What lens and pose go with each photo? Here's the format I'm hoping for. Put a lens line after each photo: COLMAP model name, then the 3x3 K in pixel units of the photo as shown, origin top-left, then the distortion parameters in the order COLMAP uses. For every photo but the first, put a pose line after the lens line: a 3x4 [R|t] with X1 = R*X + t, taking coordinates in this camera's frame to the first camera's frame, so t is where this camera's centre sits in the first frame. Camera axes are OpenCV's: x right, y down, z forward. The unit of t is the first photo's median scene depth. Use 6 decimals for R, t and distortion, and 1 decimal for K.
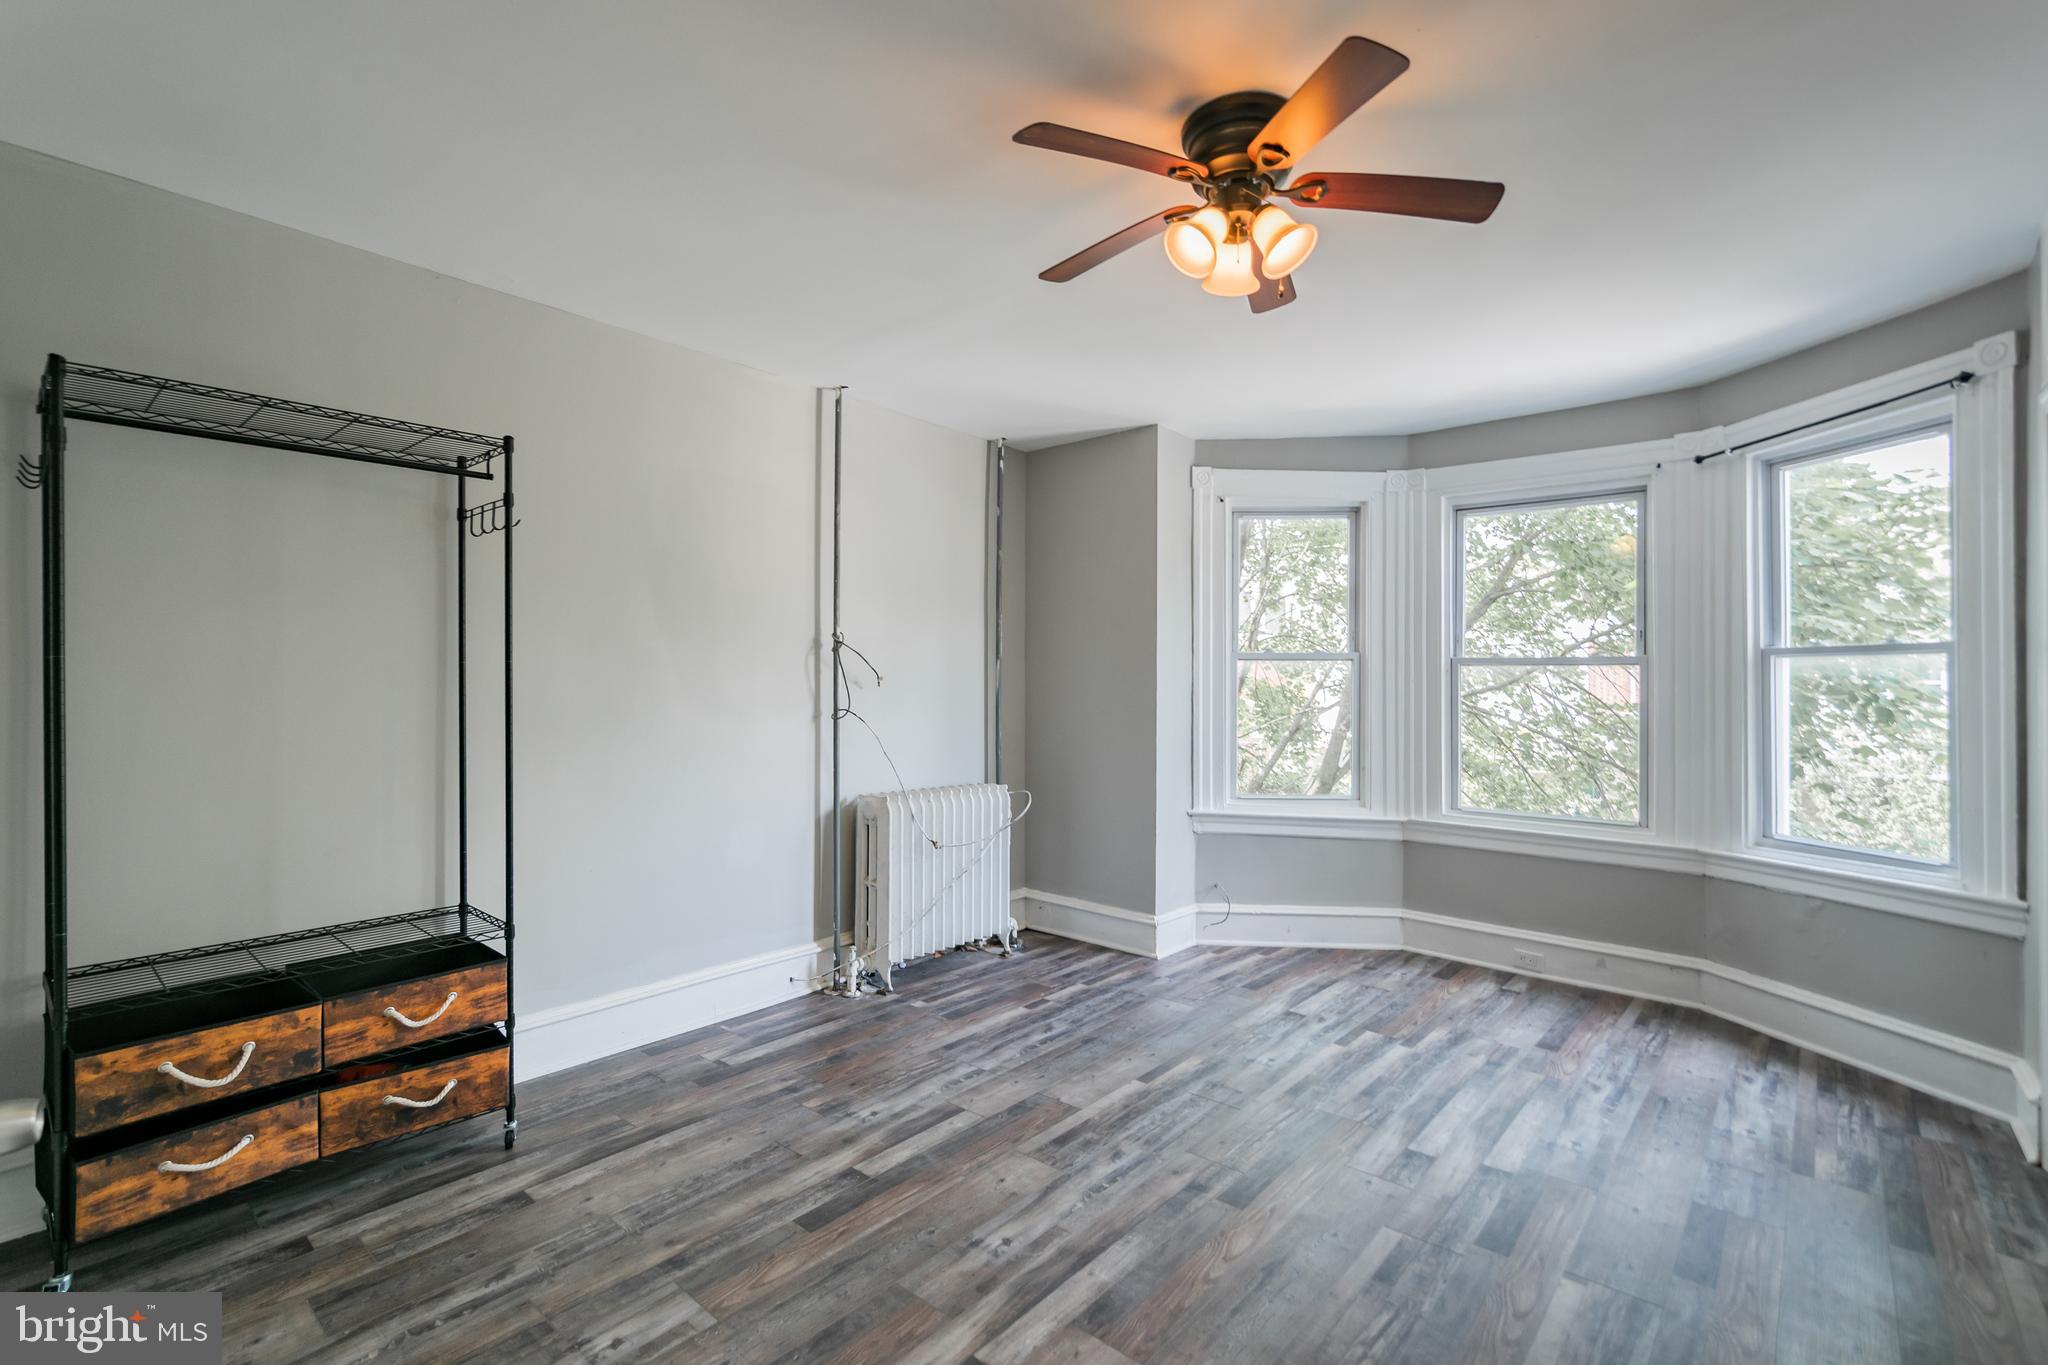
lens RADIAL K [[882.6, 0, 1024.0], [0, 882.6, 682.5], [0, 0, 1]] dist [0.002735, 0.000290]
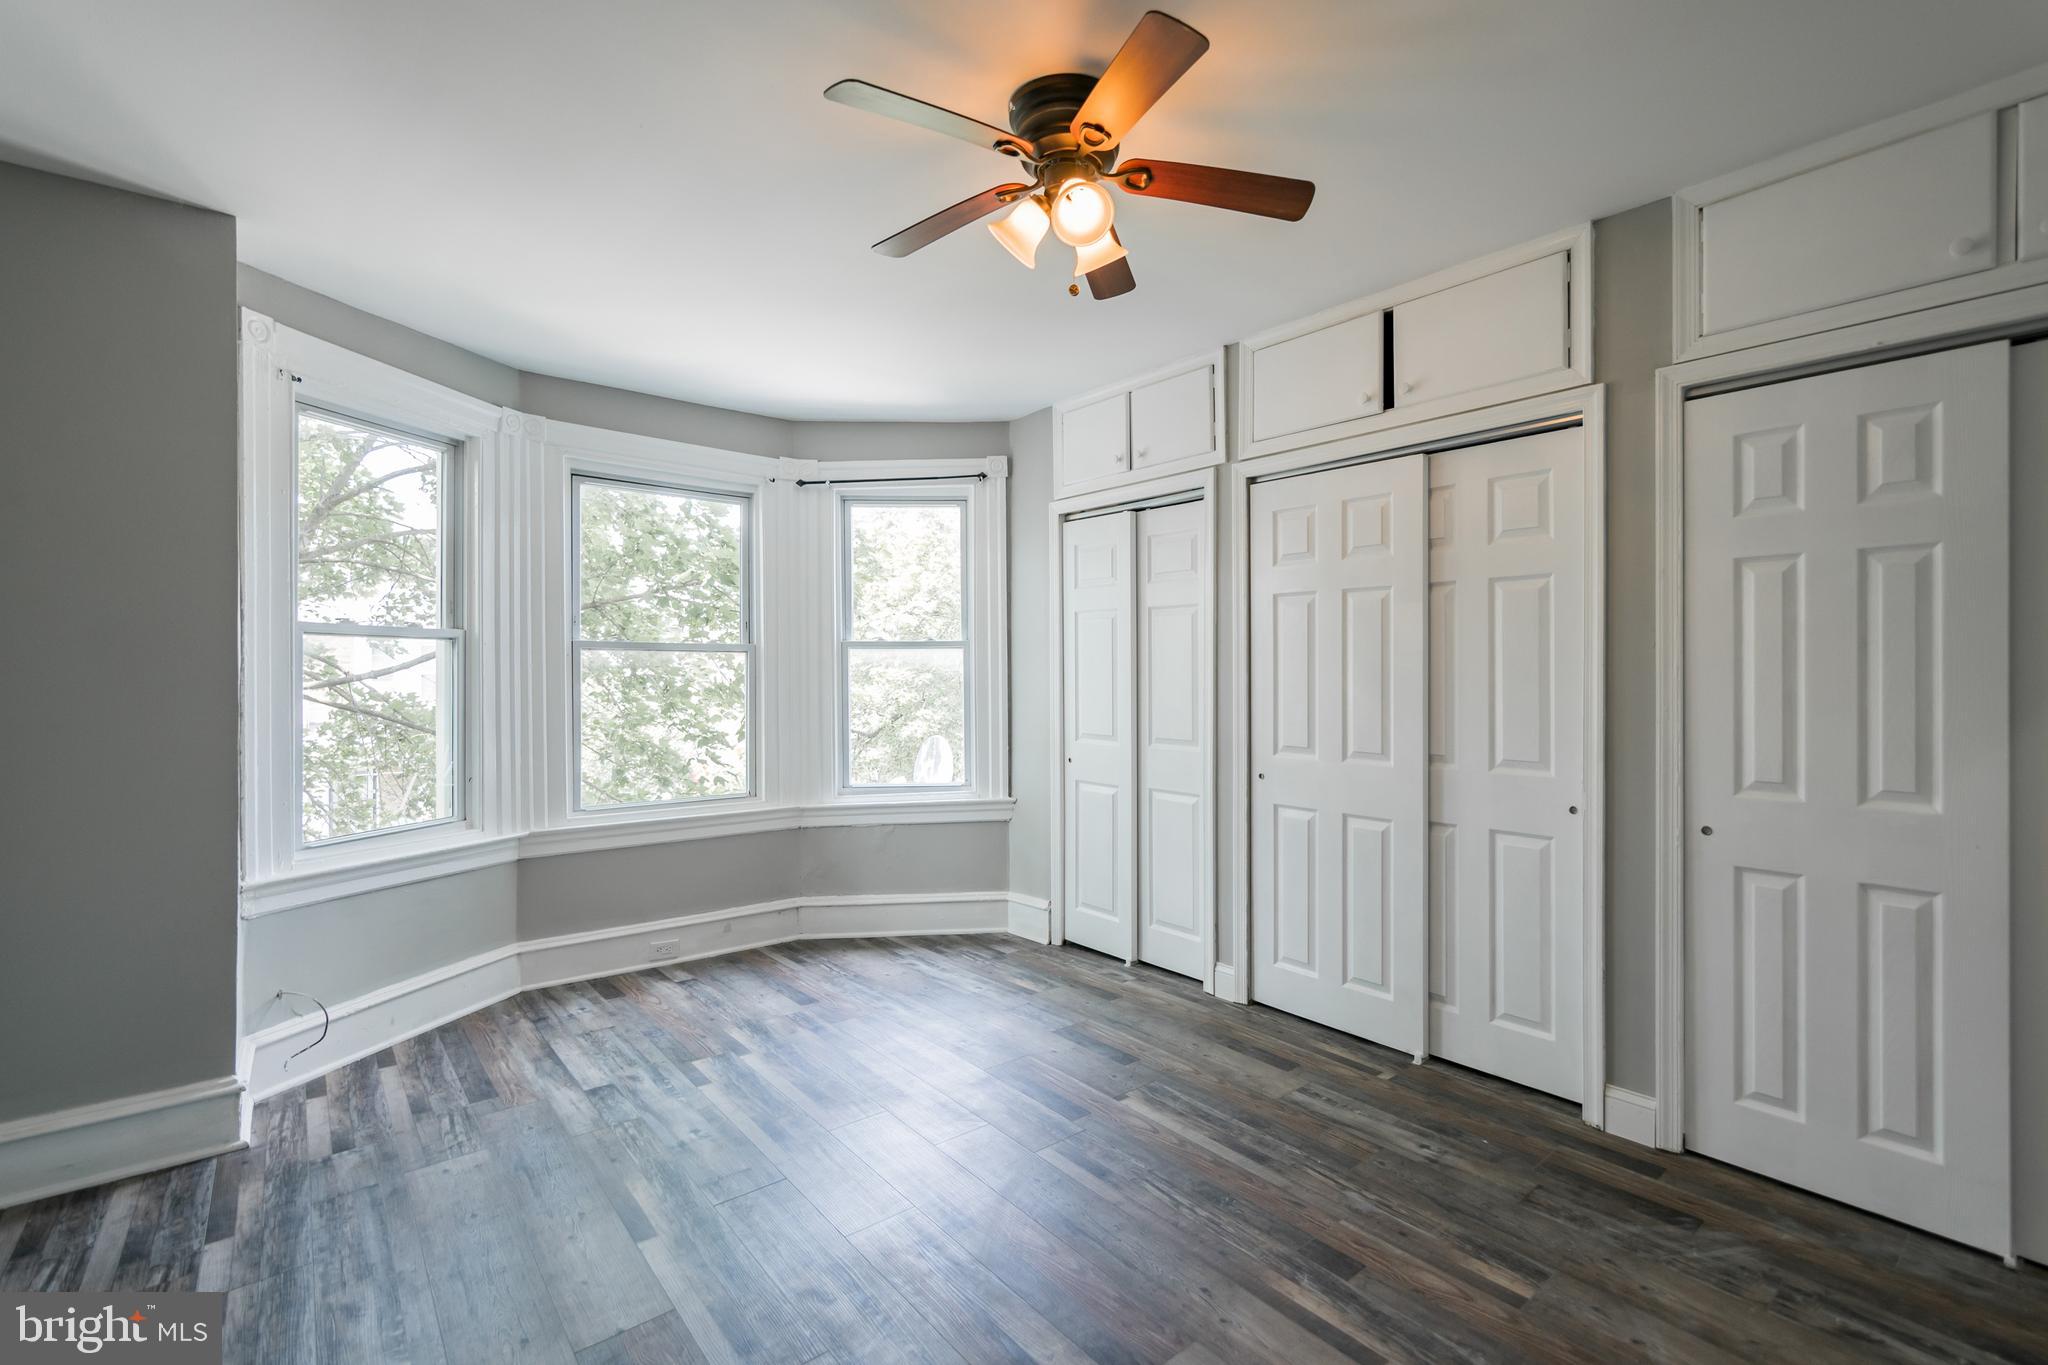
lens RADIAL K [[934.0, 0, 1034.4], [0, 934.0, 678.7], [0, 0, 1]] dist [0.000595, 0.000134]
pose [[0.167611, -0.007033, 0.985828, -0.523634], [0.004436, 0.999970, 0.006379, 0.009205], [-0.985843, 0.003304, 0.167637, 0.565651]]
